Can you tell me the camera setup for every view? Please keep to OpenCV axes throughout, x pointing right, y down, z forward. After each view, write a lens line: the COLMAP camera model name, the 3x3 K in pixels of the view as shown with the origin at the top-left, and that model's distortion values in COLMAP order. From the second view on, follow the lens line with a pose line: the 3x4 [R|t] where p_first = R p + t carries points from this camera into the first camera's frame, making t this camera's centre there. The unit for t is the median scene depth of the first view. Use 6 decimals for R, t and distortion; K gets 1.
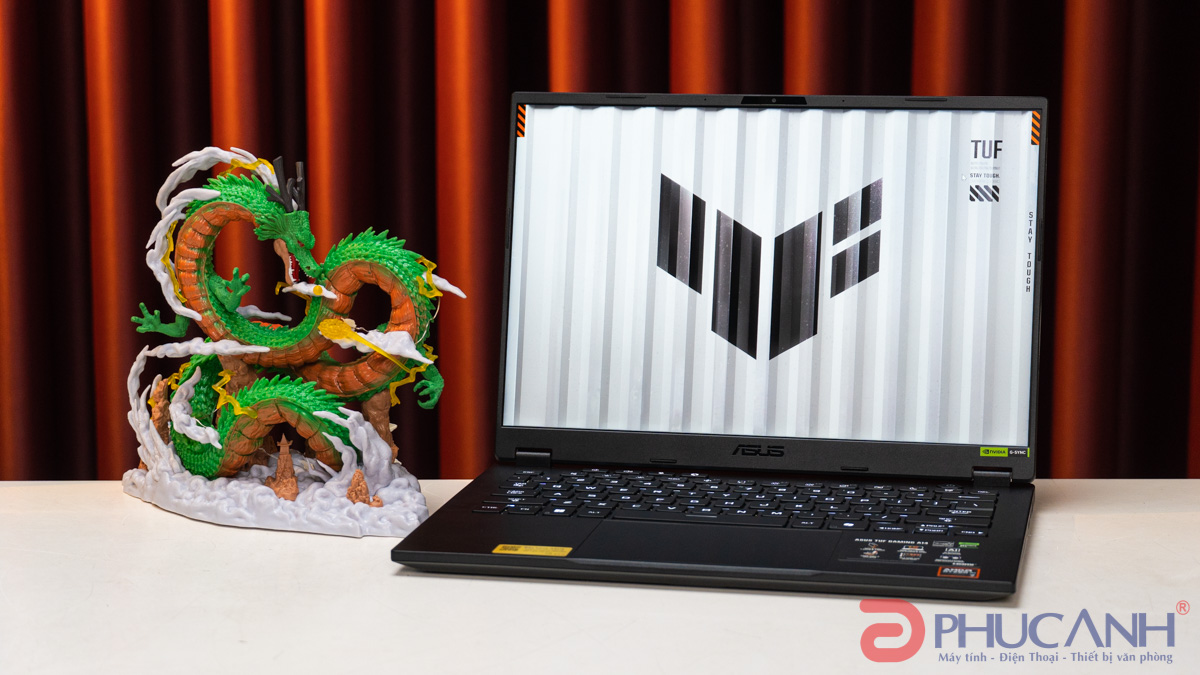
lens RADIAL K [[2553.6, 0, 600.0], [0, 2553.6, 337.5], [0, 0, 1]] dist [0.045446, -0.108293]
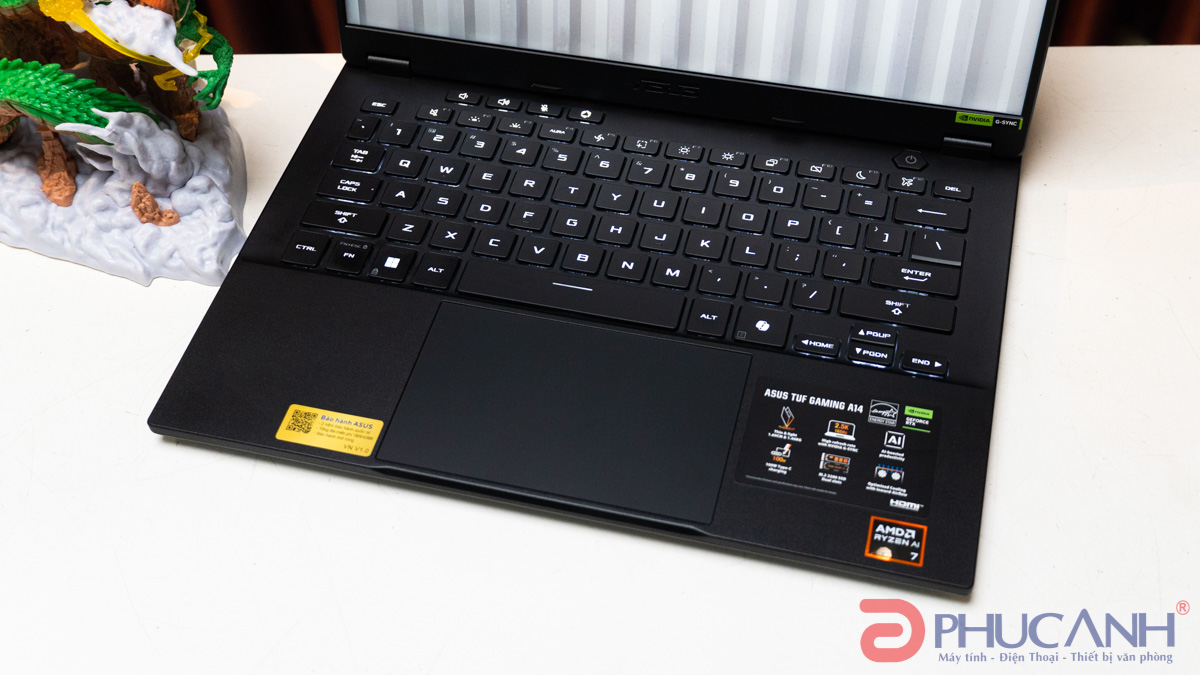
lens RADIAL K [[1431.5, 0, 600.0], [0, 1431.5, 337.5], [0, 0, 1]] dist [0.013310, 0.024644]
pose [[0.998099, 0.010241, -0.060776, 0.070654], [0.033234, 0.741020, 0.670660, -0.195820], [0.051905, -0.671404, 0.739271, 0.642362]]
